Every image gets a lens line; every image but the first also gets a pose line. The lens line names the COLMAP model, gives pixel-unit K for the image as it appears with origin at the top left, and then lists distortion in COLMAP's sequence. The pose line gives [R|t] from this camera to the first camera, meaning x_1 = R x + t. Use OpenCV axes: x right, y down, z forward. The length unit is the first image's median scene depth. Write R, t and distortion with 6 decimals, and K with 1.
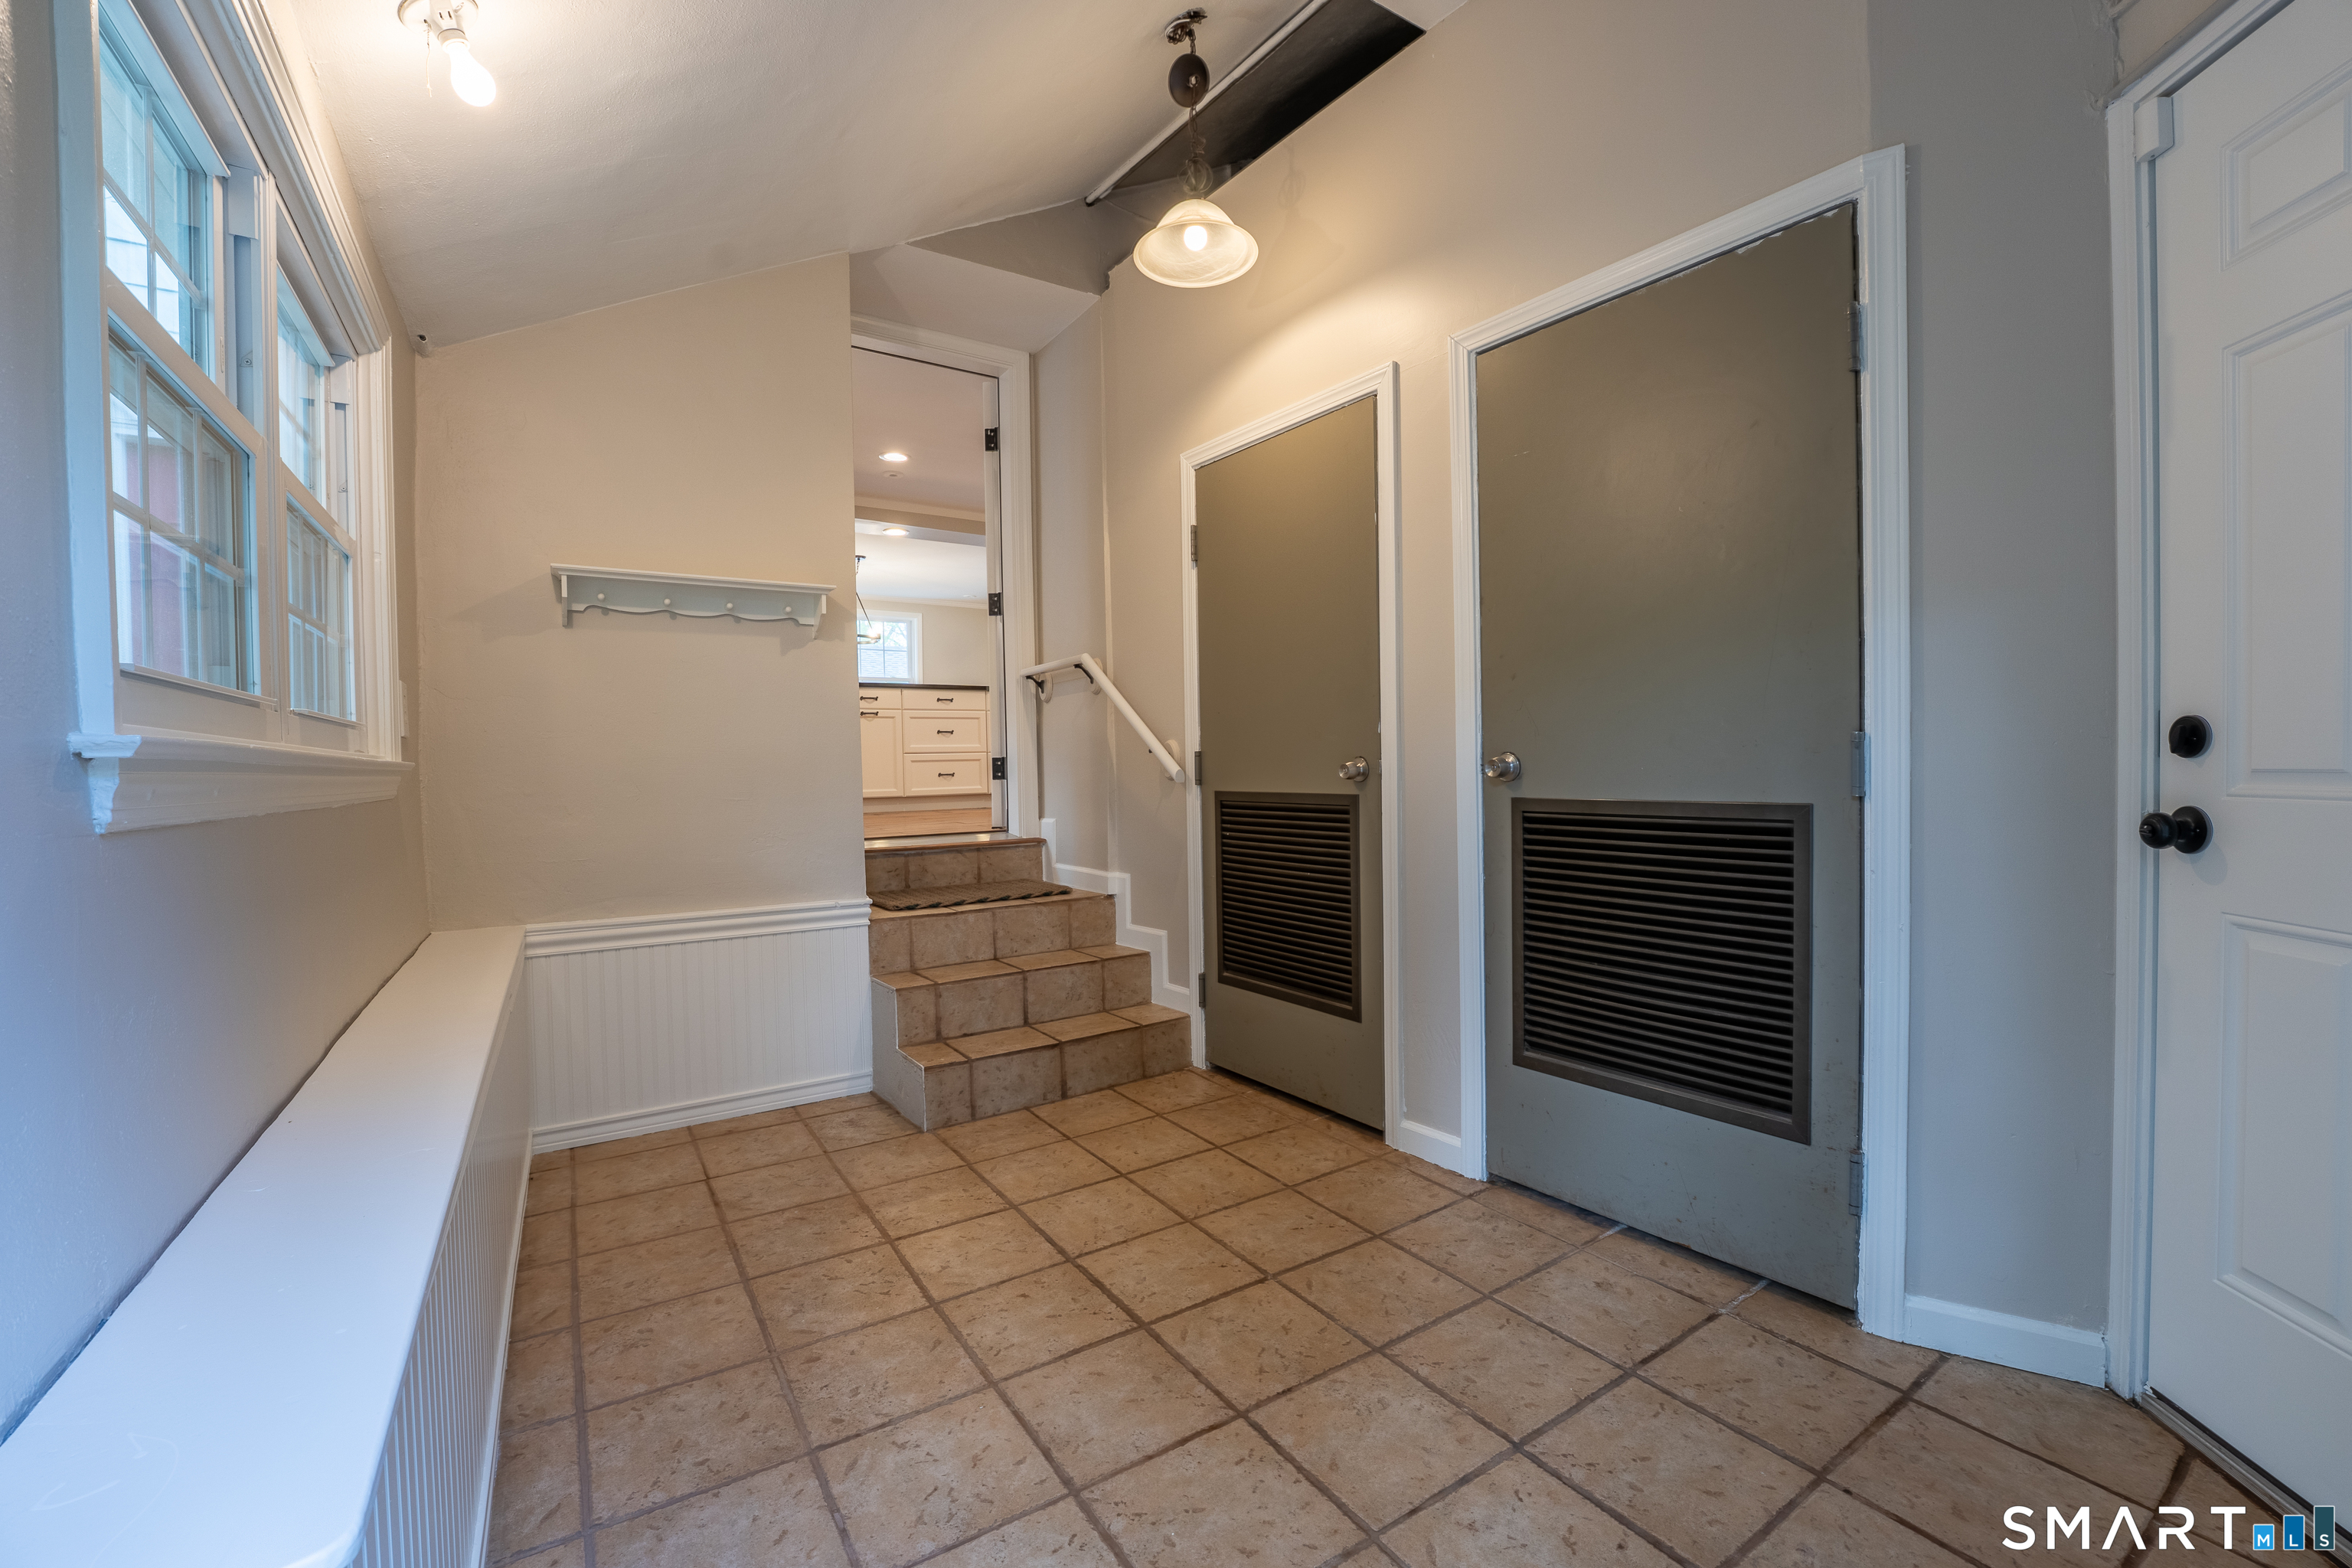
lens RADIAL K [[952.5, 0, 1176.0], [0, 952.5, 784.0], [0, 0, 1]] dist [-0.025322, -0.000291]
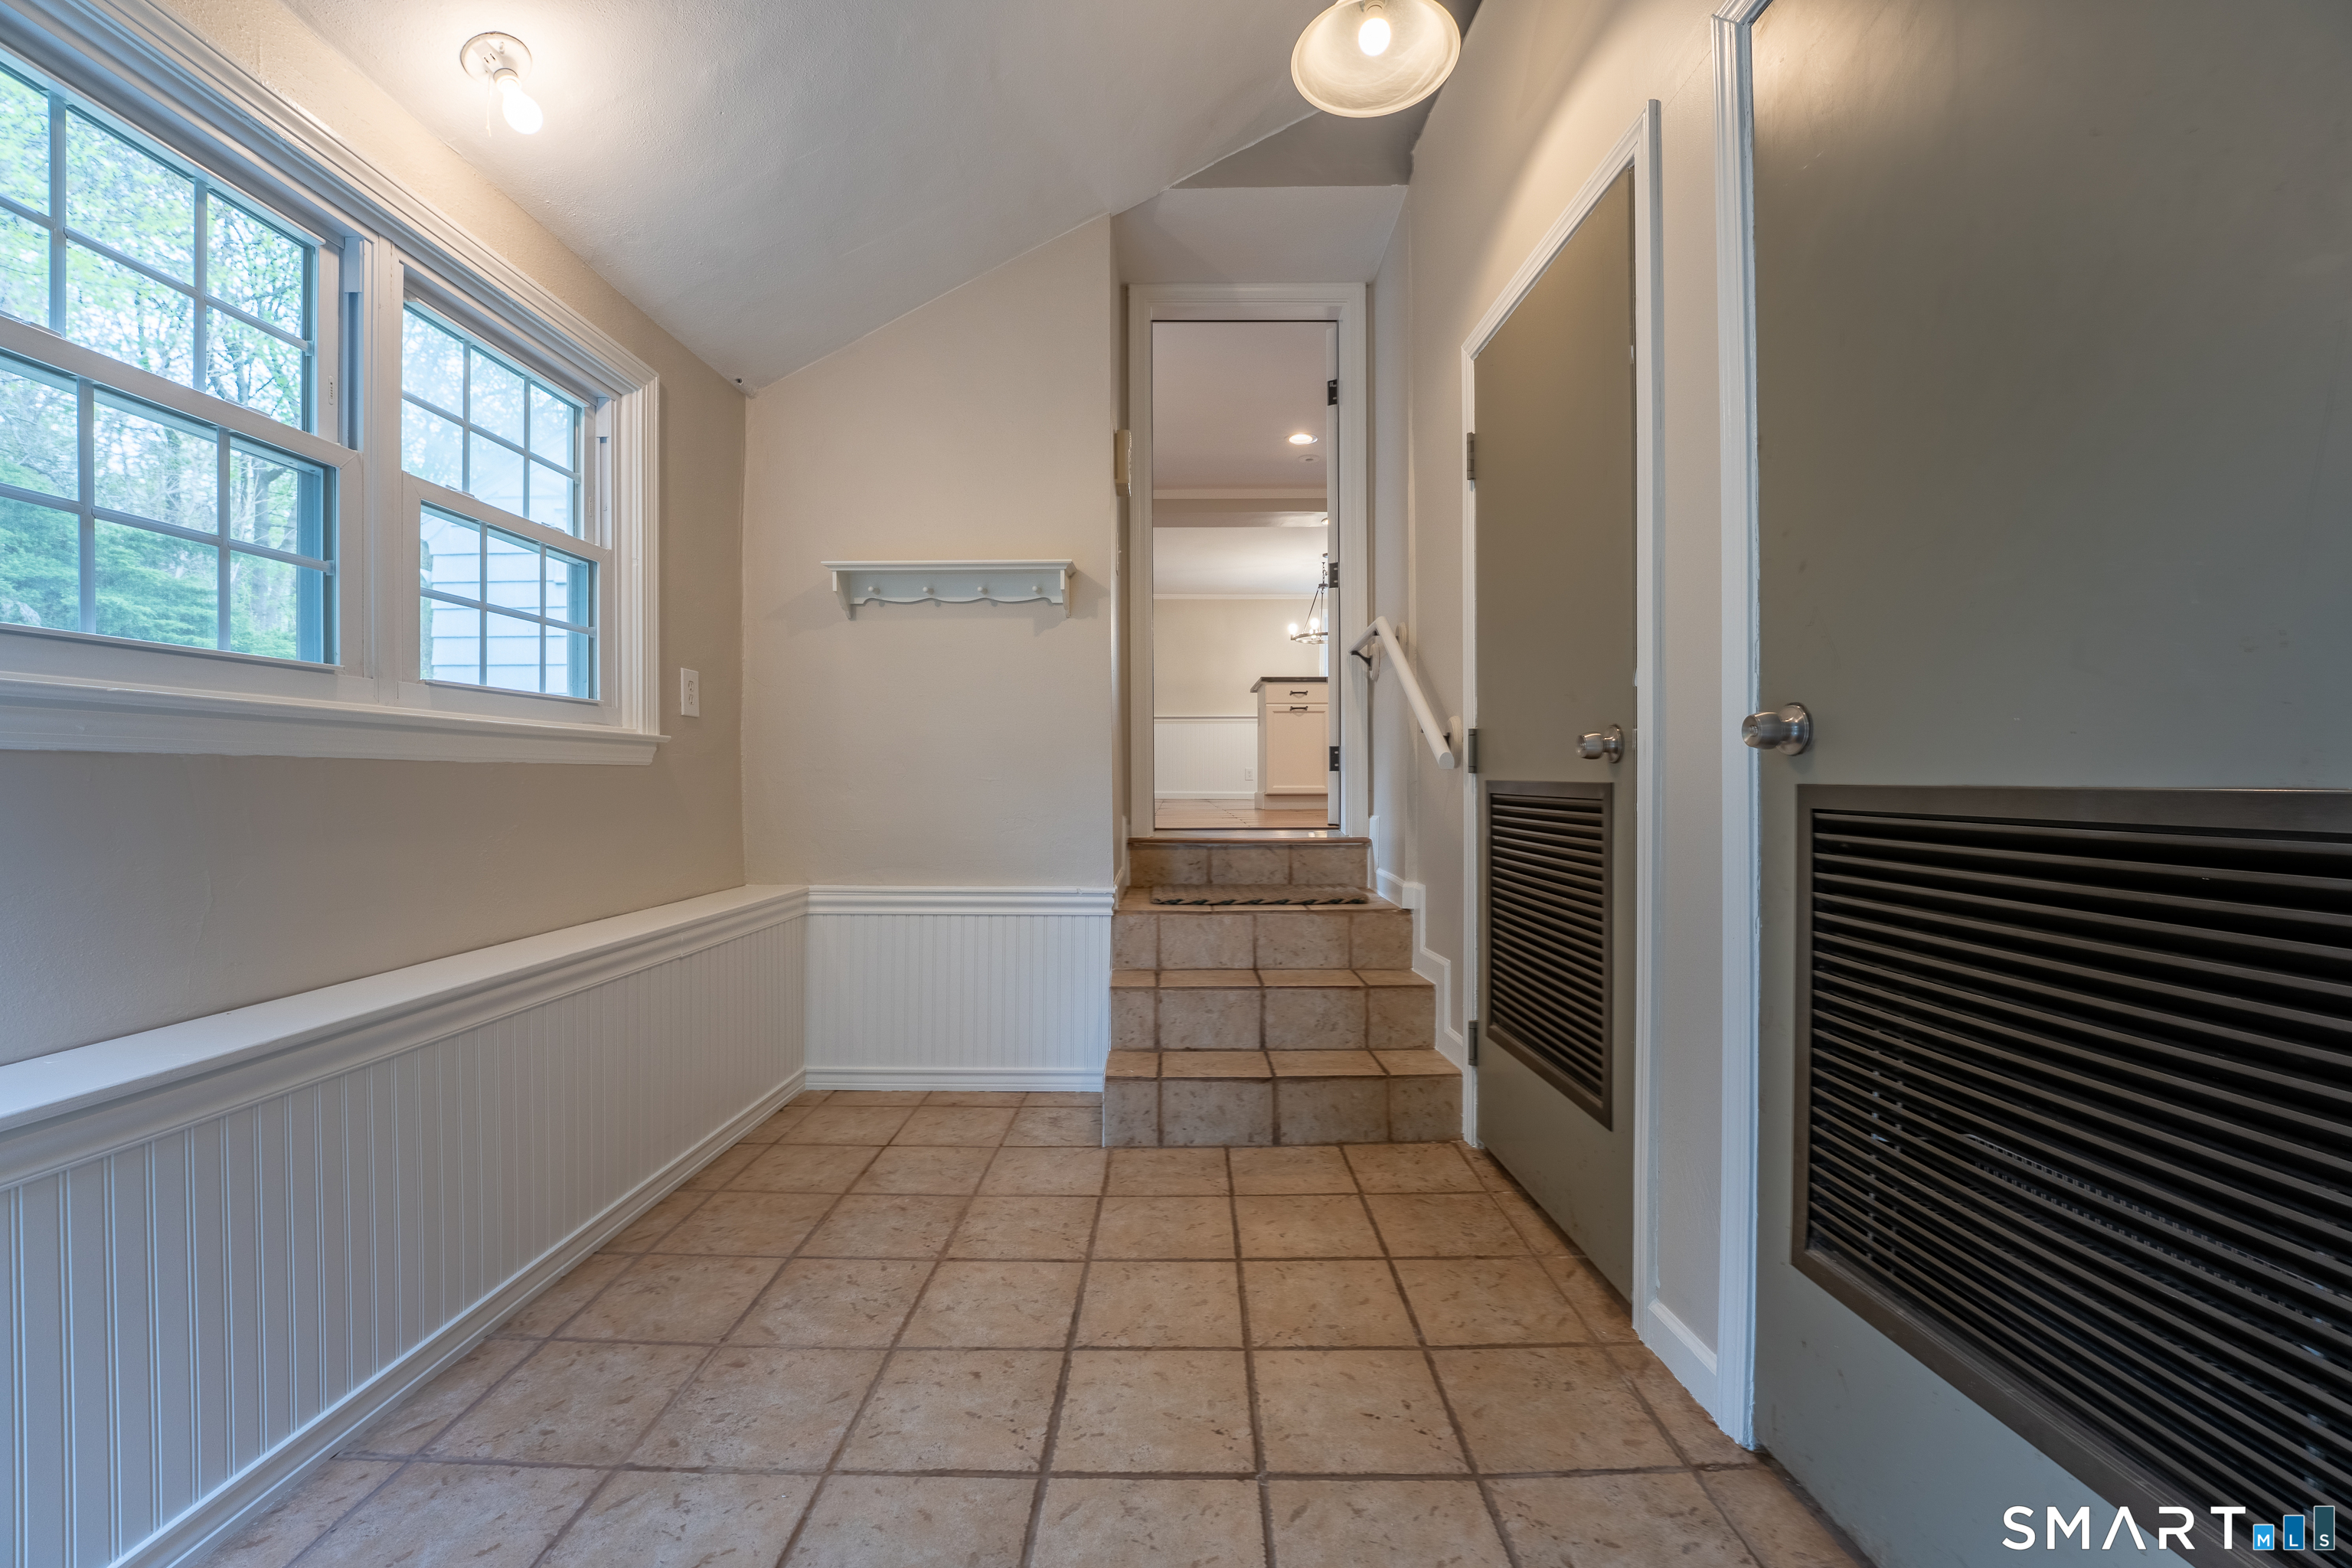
lens RADIAL K [[952.5, 0, 1176.0], [0, 952.5, 784.0], [0, 0, 1]] dist [-0.025322, -0.000291]
pose [[0.835056, 0.019173, -0.549831, 0.275401], [-0.023157, 0.999732, -0.000308, 0.017577], [0.549677, 0.012990, 0.835276, 0.266500]]
